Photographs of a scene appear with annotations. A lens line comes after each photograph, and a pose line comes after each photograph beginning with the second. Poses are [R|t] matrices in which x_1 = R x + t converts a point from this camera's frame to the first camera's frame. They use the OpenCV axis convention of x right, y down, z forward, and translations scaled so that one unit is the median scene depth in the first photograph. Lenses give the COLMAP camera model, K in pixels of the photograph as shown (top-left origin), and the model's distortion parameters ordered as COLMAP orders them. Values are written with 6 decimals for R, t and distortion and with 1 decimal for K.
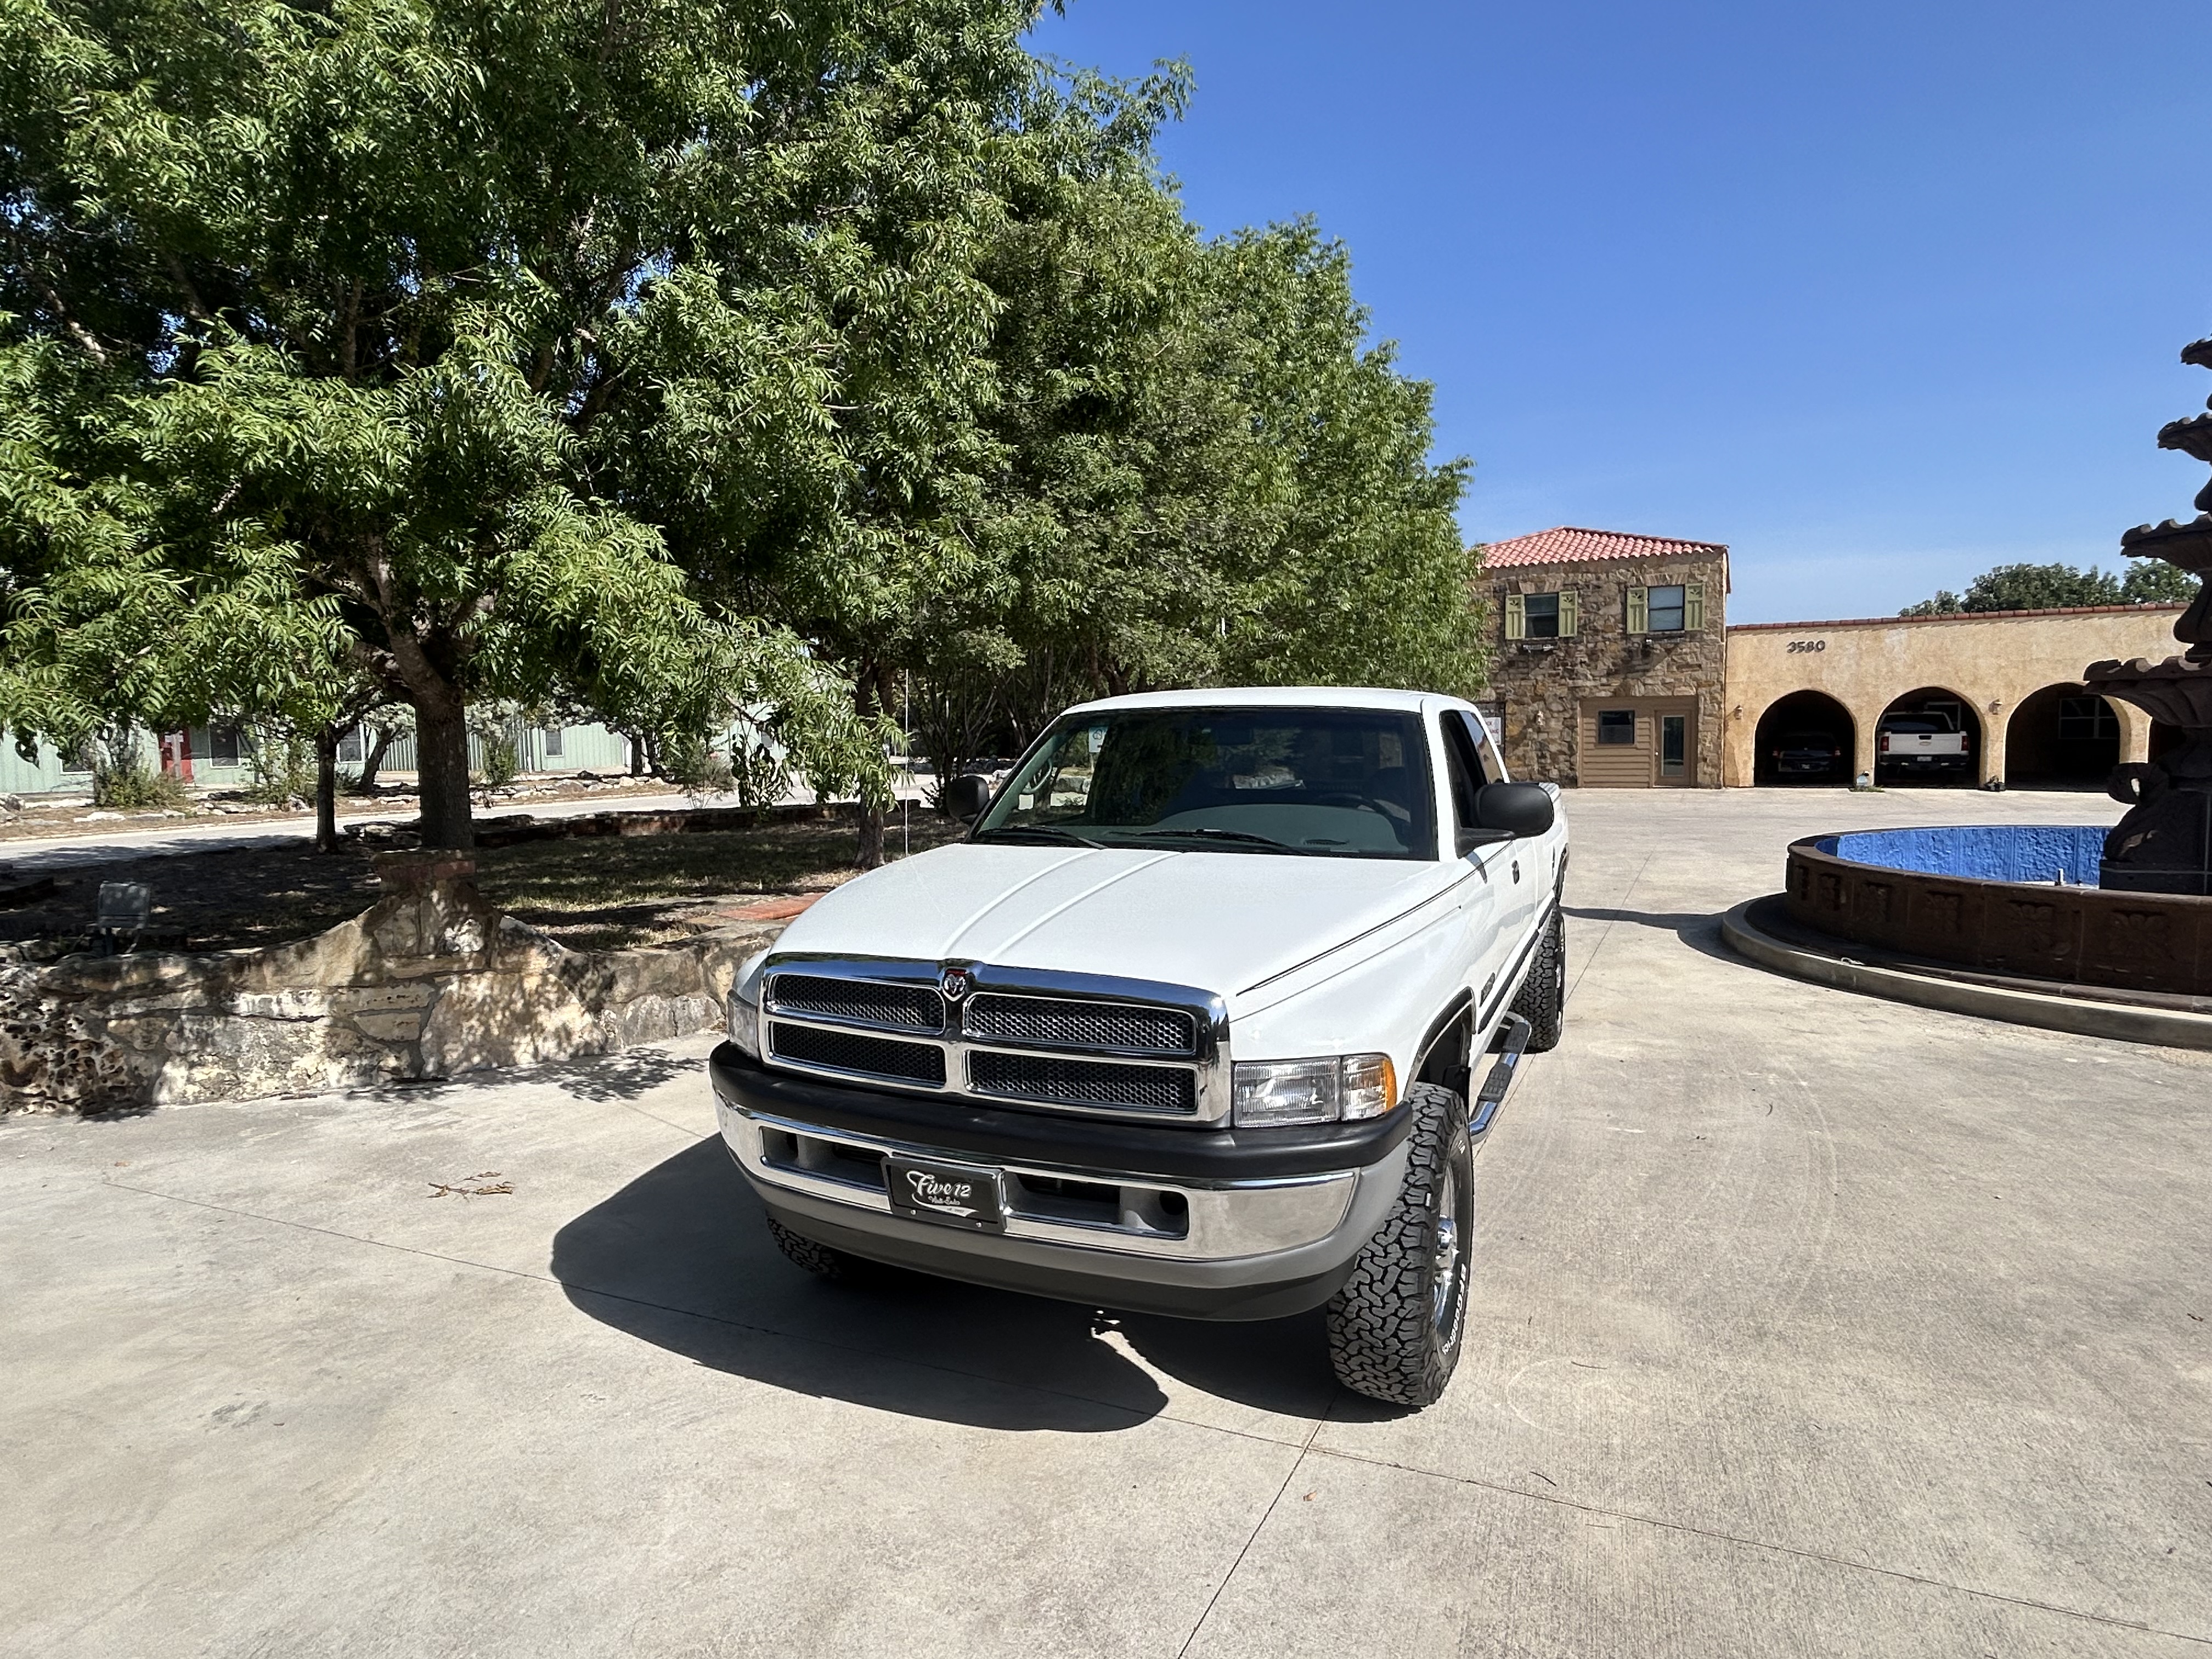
lens RADIAL K [[1226.2, 0, 1098.0], [0, 1226.2, 824.8], [0, 0, 1]] dist [-0.005077, 0.004574]
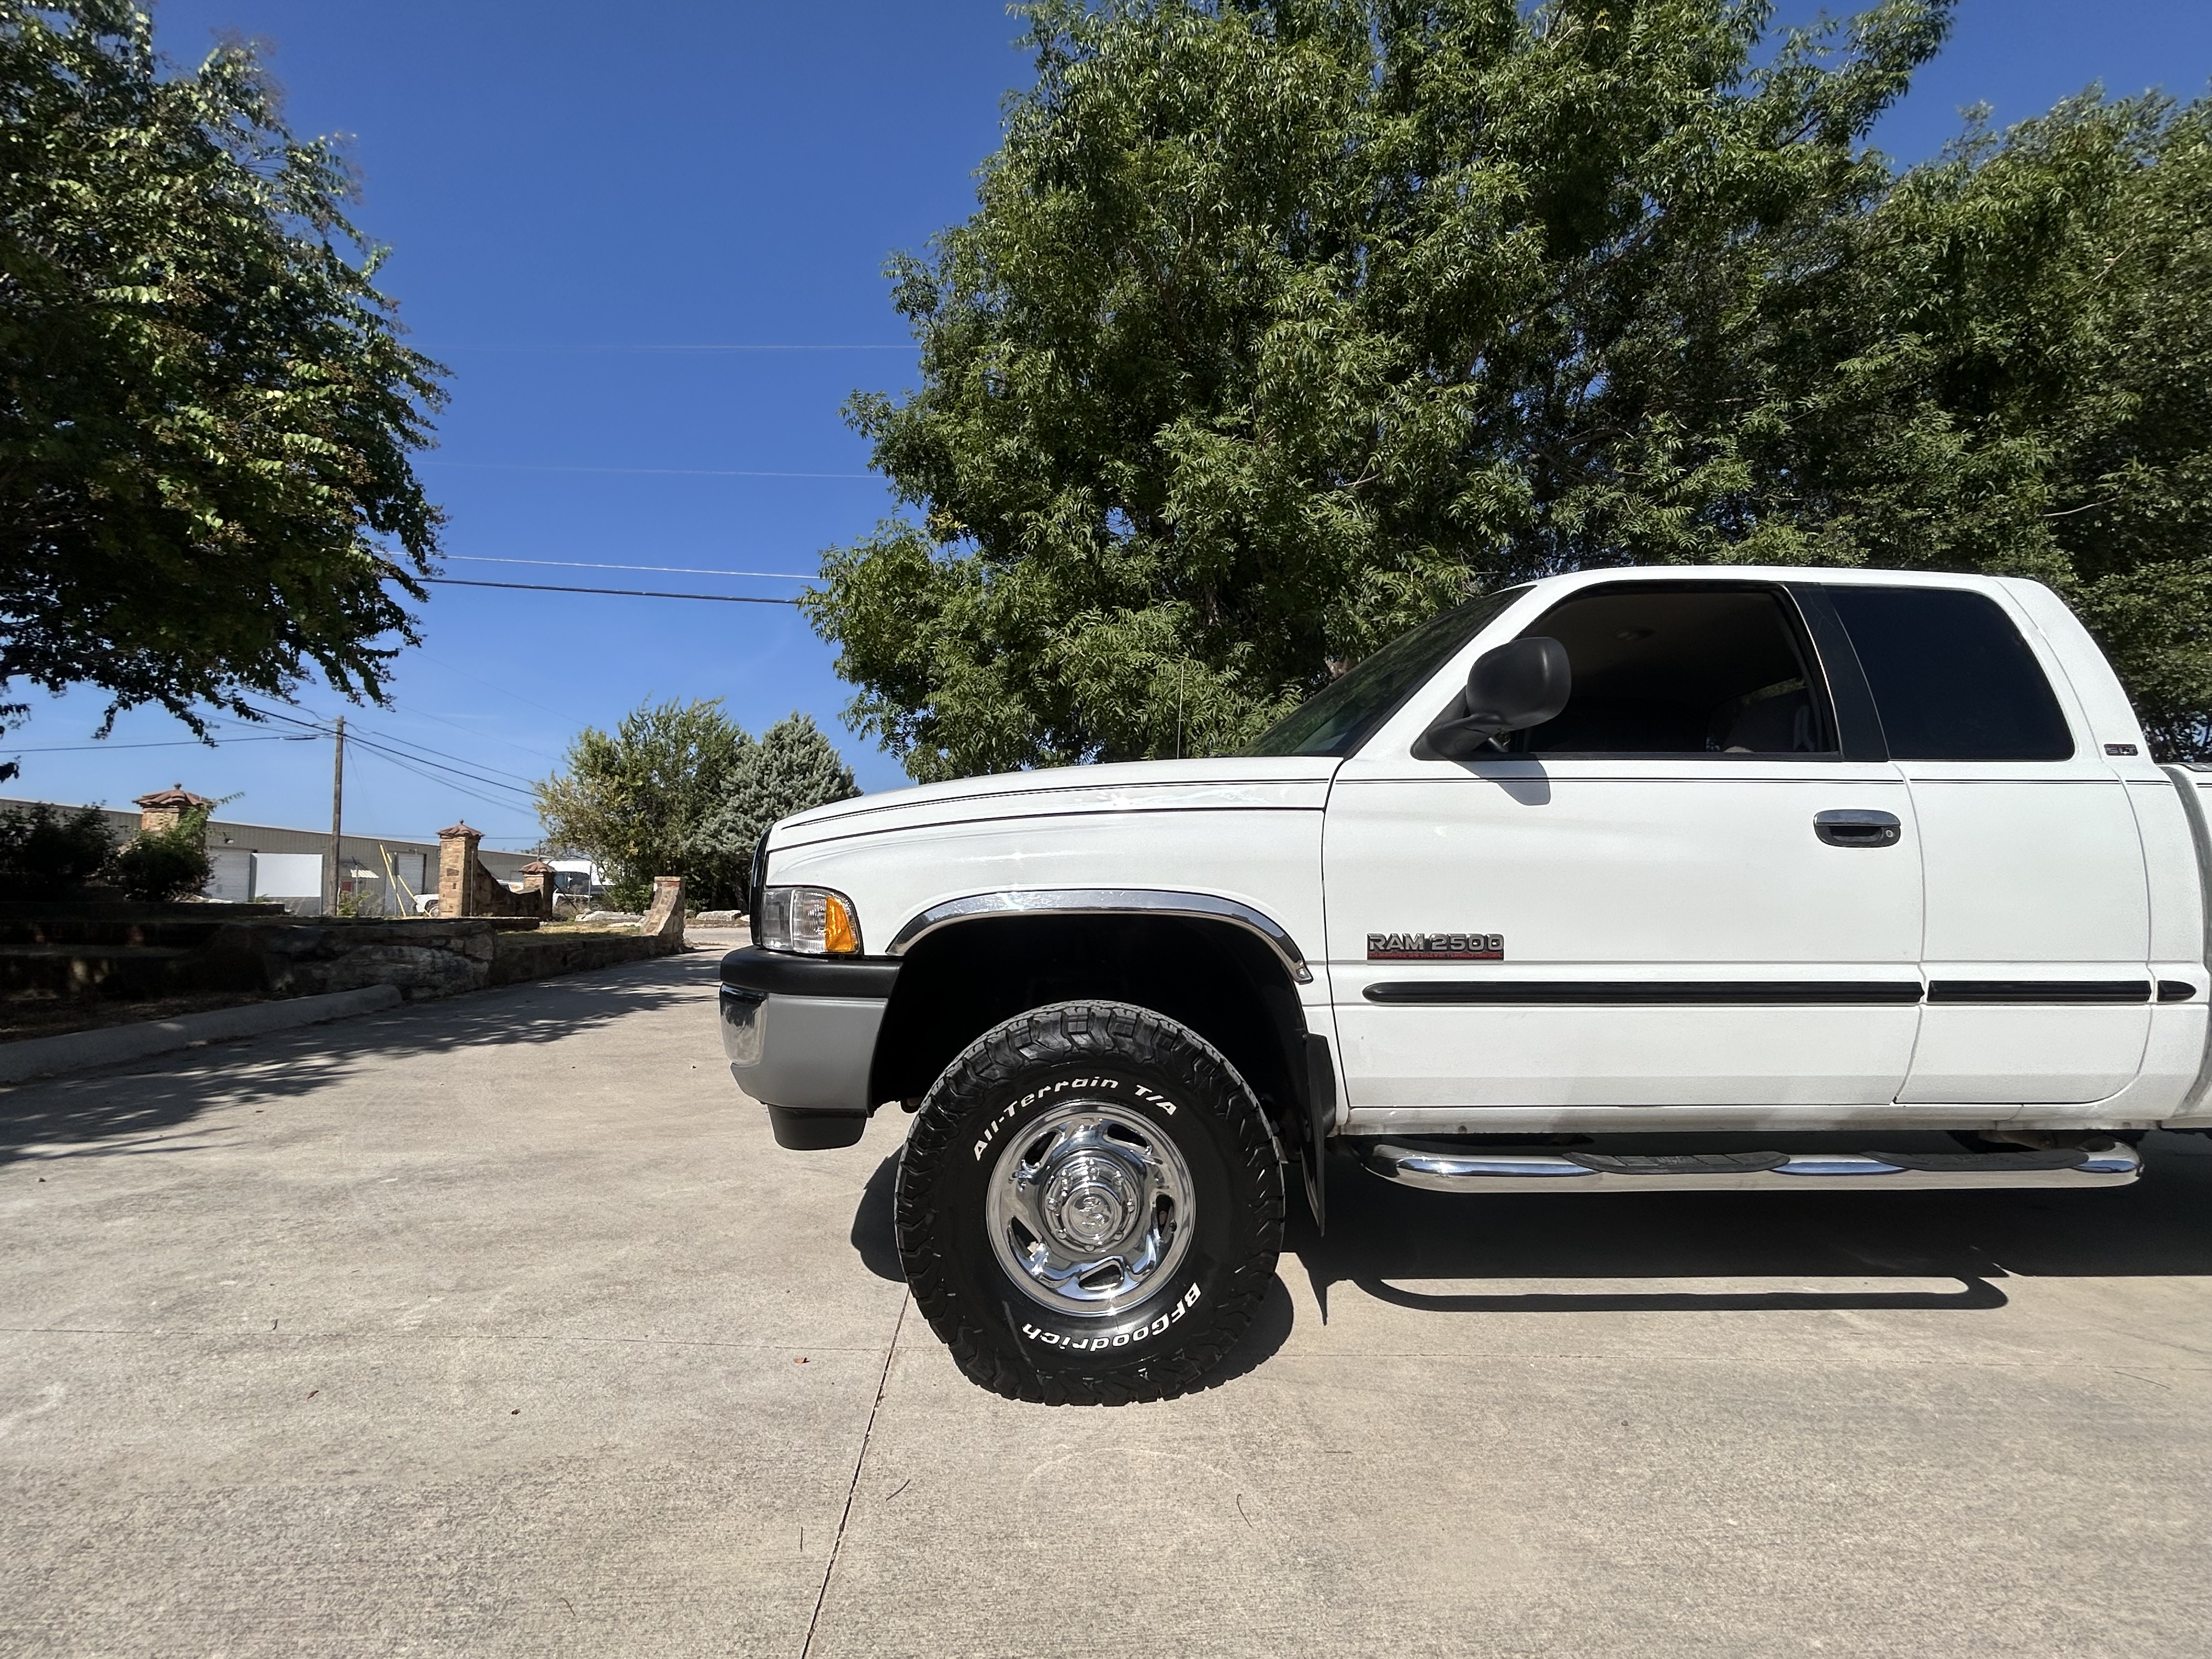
lens RADIAL K [[999.6, 0, 1106.5], [0, 999.6, 826.1], [0, 0, 1]] dist [-0.003117, 0.002949]
pose [[0.455580, -0.047452, -0.888929, 0.512874], [-0.085254, 0.991663, -0.096629, 0.096647], [0.886103, 0.119807, 0.447737, 0.417122]]
